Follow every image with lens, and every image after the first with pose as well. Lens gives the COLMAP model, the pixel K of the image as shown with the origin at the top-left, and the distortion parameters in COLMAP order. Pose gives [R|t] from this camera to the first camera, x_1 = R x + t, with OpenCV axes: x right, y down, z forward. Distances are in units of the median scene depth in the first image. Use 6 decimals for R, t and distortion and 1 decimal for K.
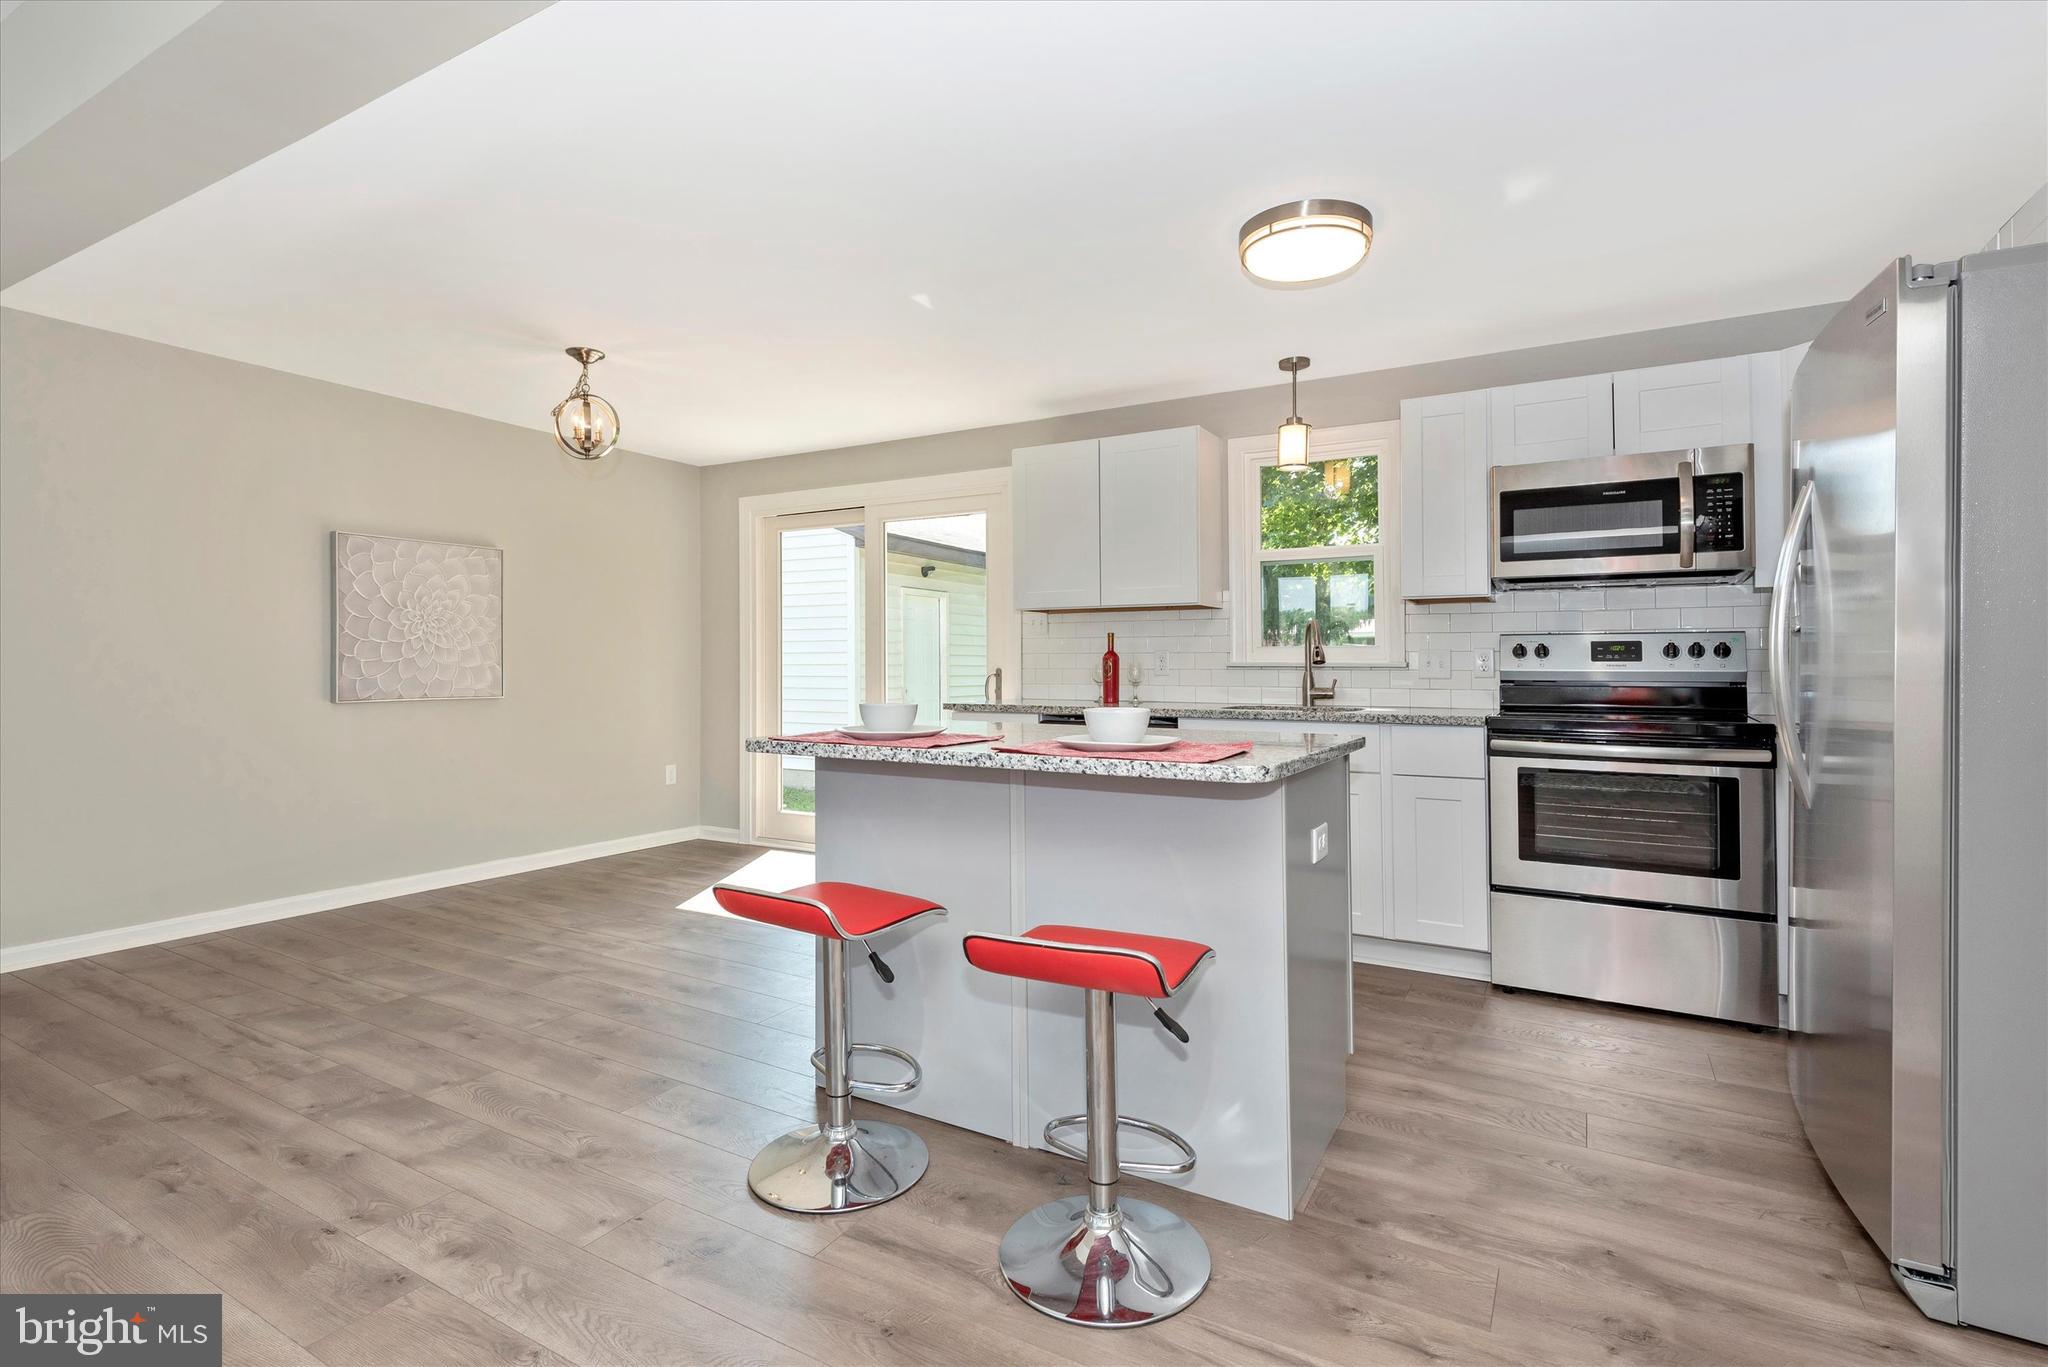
lens RADIAL K [[964.2, 0, 1023.4], [0, 964.2, 657.4], [0, 0, 1]] dist [0.004603, -0.001479]
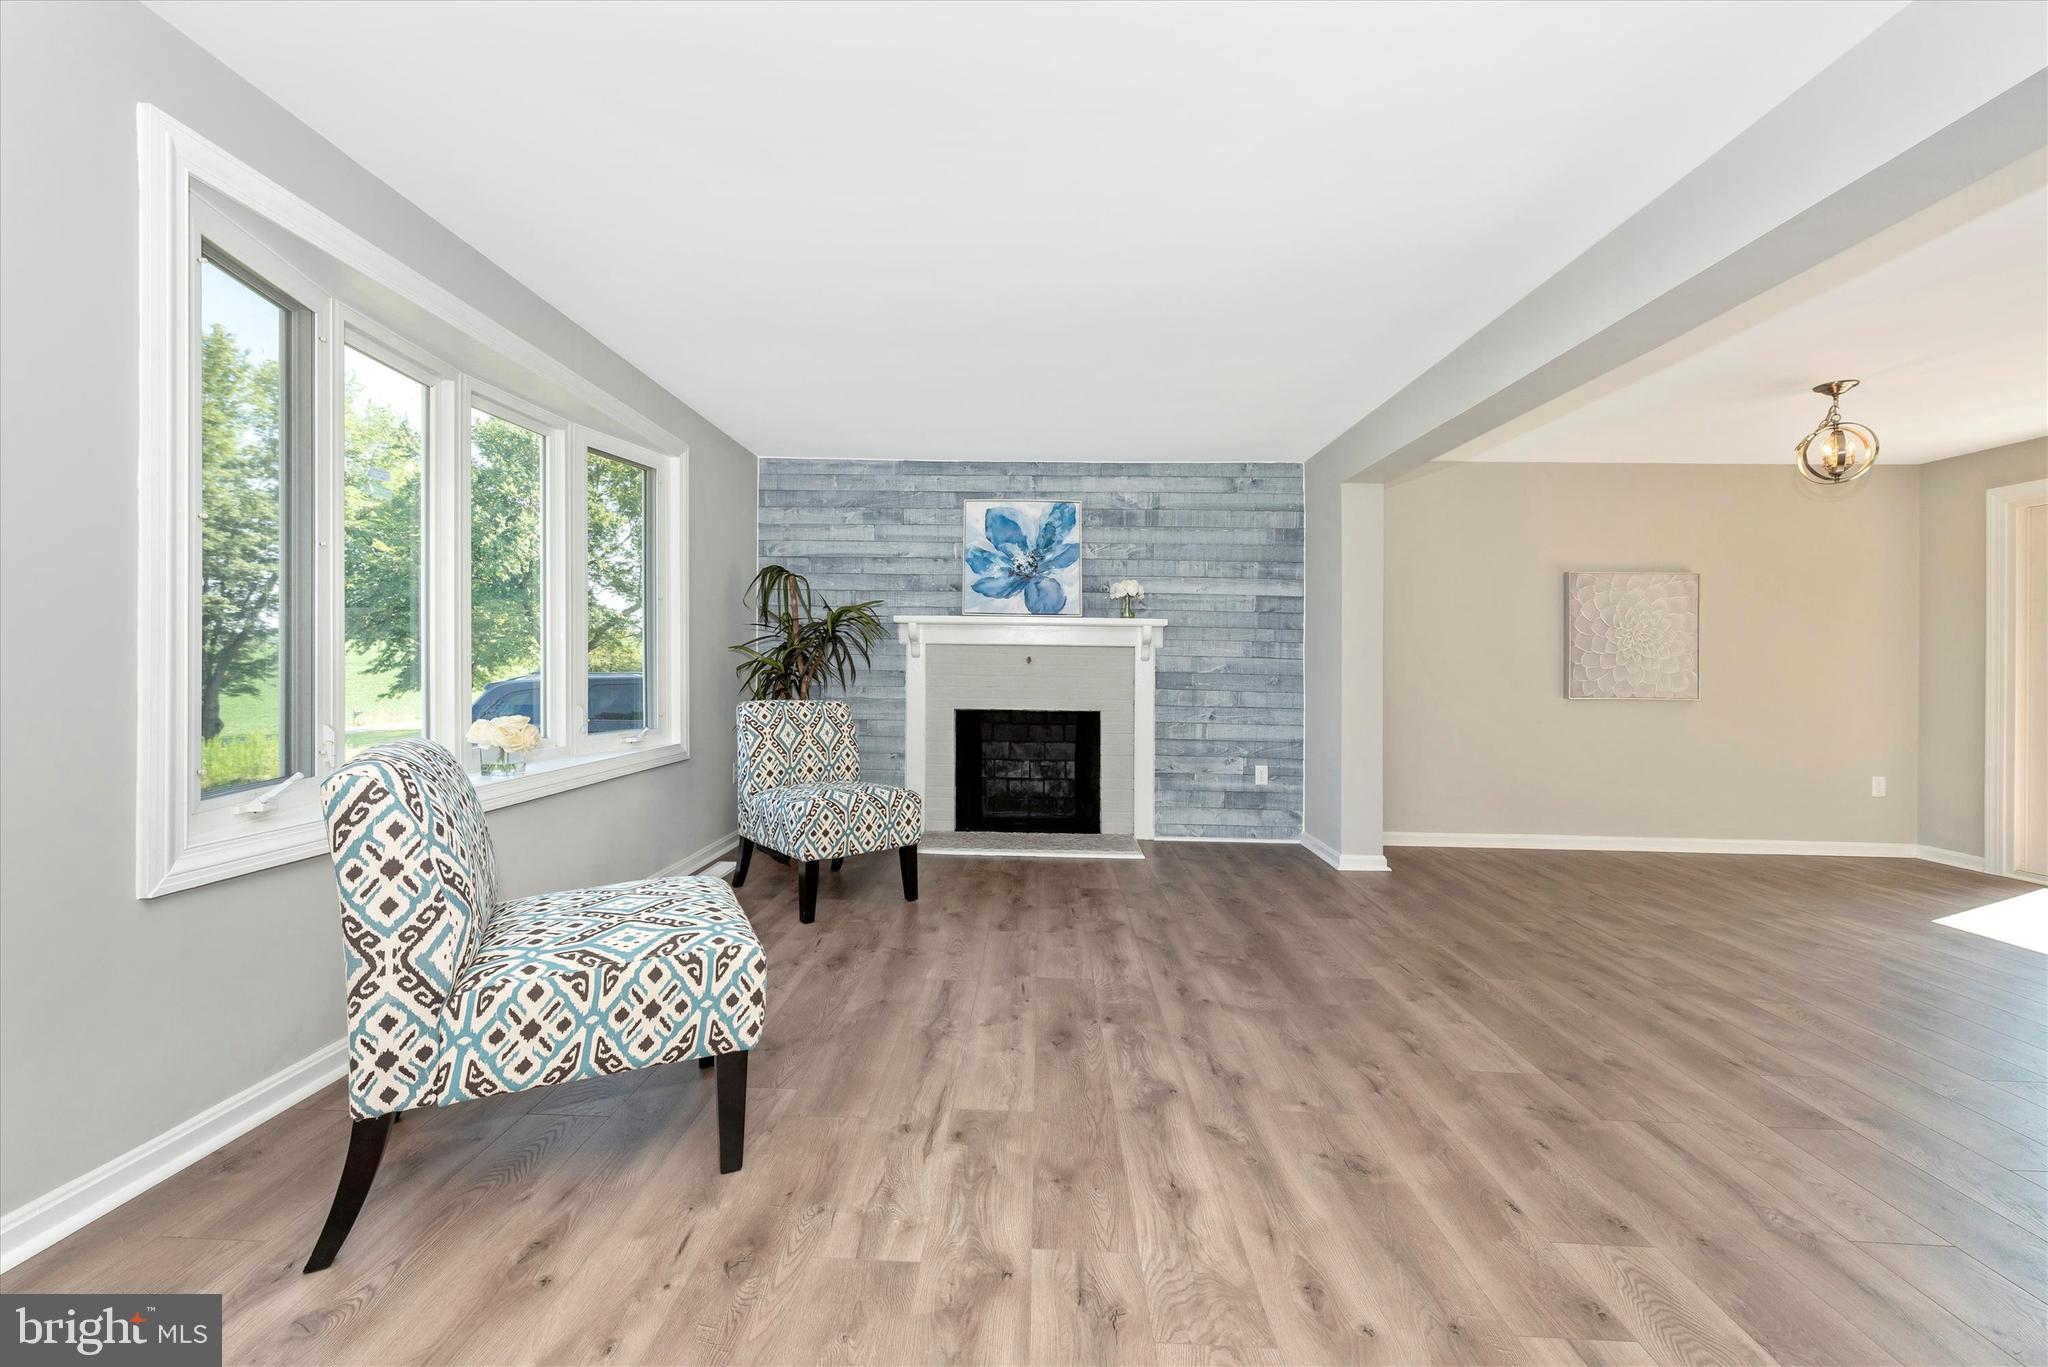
lens RADIAL K [[814.7, 0, 1028.6], [0, 814.7, 665.4], [0, 0, 1]] dist [0.023420, -0.007954]
pose [[0.483254, 0.000628, -0.875480, -0.083002], [-0.003886, 0.999991, -0.001428, 0.006320], [0.875472, 0.004092, 0.483252, -0.276167]]
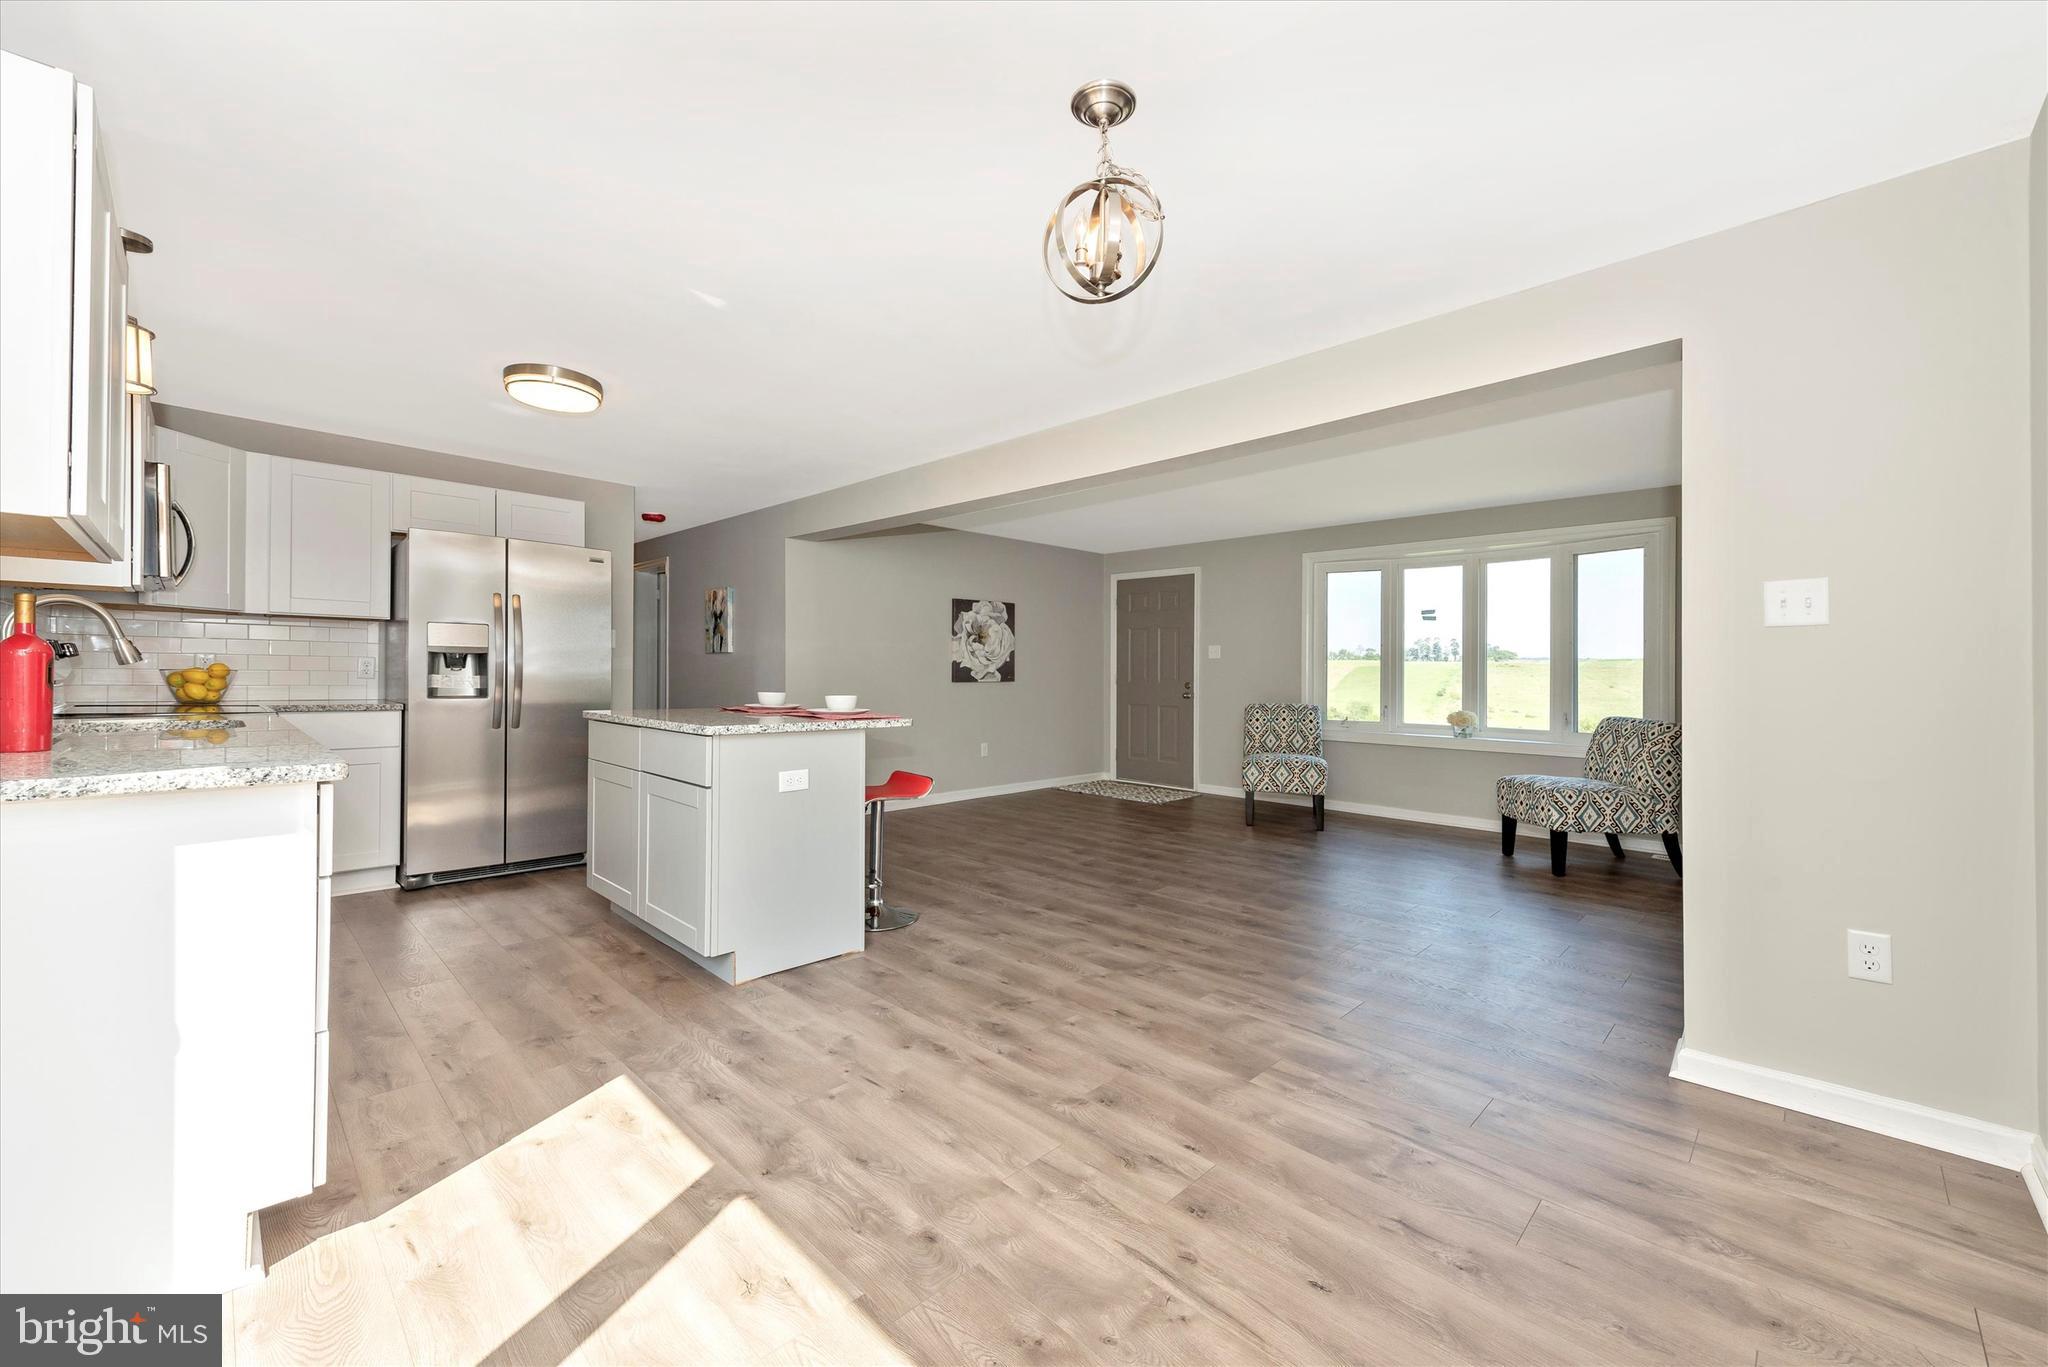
lens RADIAL K [[801.6, 0, 1028.0], [0, 801.6, 669.6], [0, 0, 1]] dist [0.011983, -0.004187]
pose [[-0.967851, -0.012672, 0.251205, -0.575435], [-0.016738, 0.999761, -0.014059, 0.008446], [-0.250967, -0.017811, -0.967832, 1.599490]]
